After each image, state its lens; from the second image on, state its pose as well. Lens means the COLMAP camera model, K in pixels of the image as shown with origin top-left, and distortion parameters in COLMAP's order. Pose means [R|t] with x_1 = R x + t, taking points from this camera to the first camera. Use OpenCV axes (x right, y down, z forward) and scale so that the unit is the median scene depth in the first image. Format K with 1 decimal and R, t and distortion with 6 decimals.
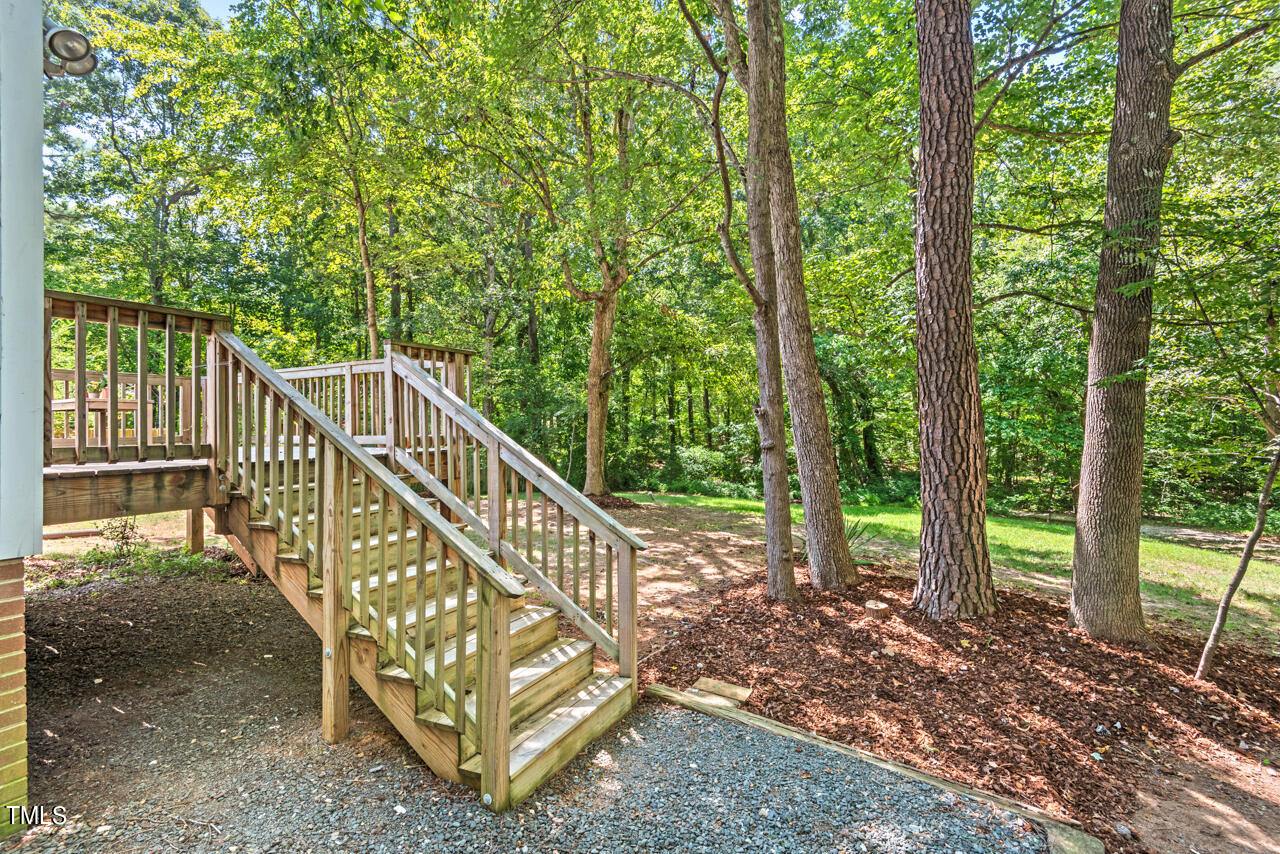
lens RADIAL K [[584.8, 0, 636.0], [0, 584.8, 421.0], [0, 0, 1]] dist [0.007501, -0.004356]
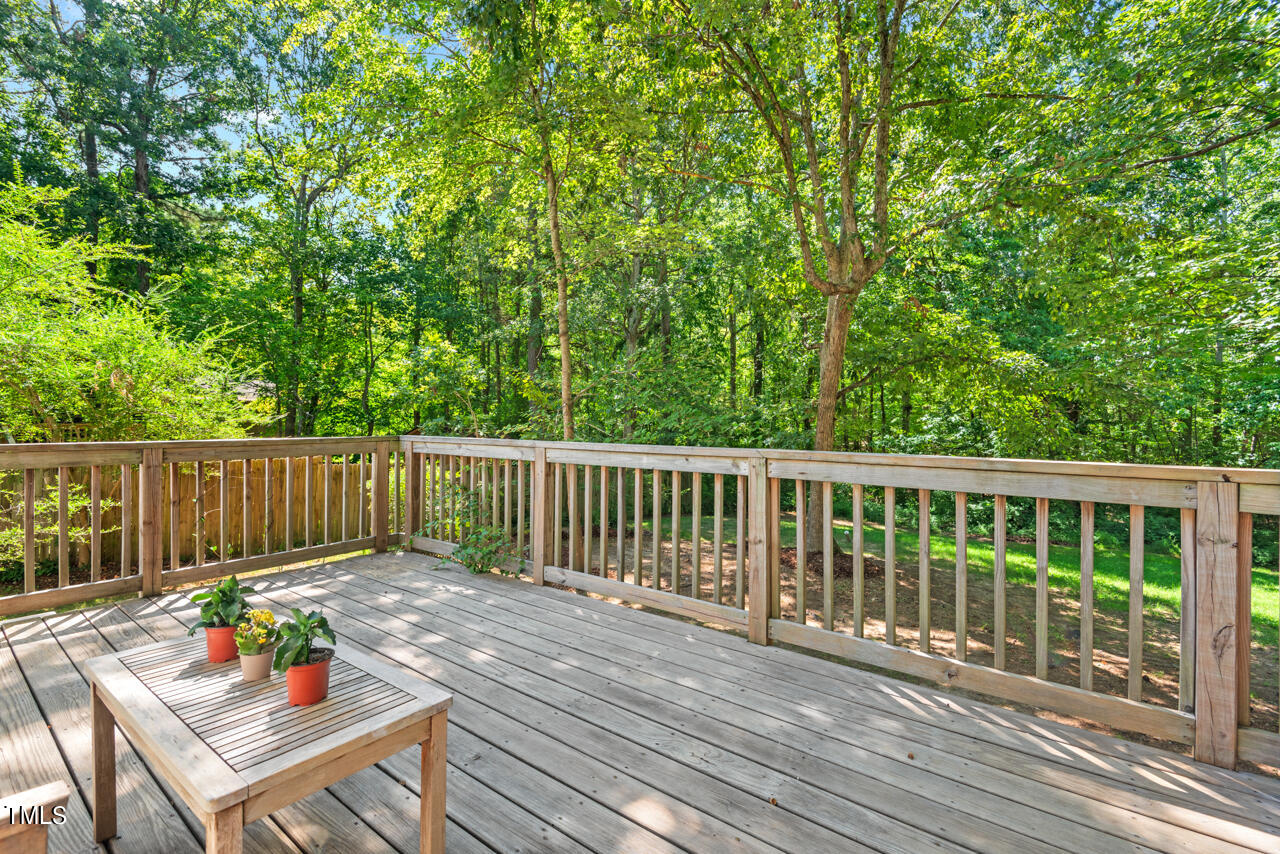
lens RADIAL K [[584.8, 0, 646.4], [0, 584.8, 424.9], [0, 0, 1]] dist [0.007501, -0.004356]
pose [[0.990540, 0.016173, -0.136268, -0.107485], [-0.013823, 0.999739, 0.018177, -0.027182], [0.136527, -0.016121, 0.990505, 0.113344]]
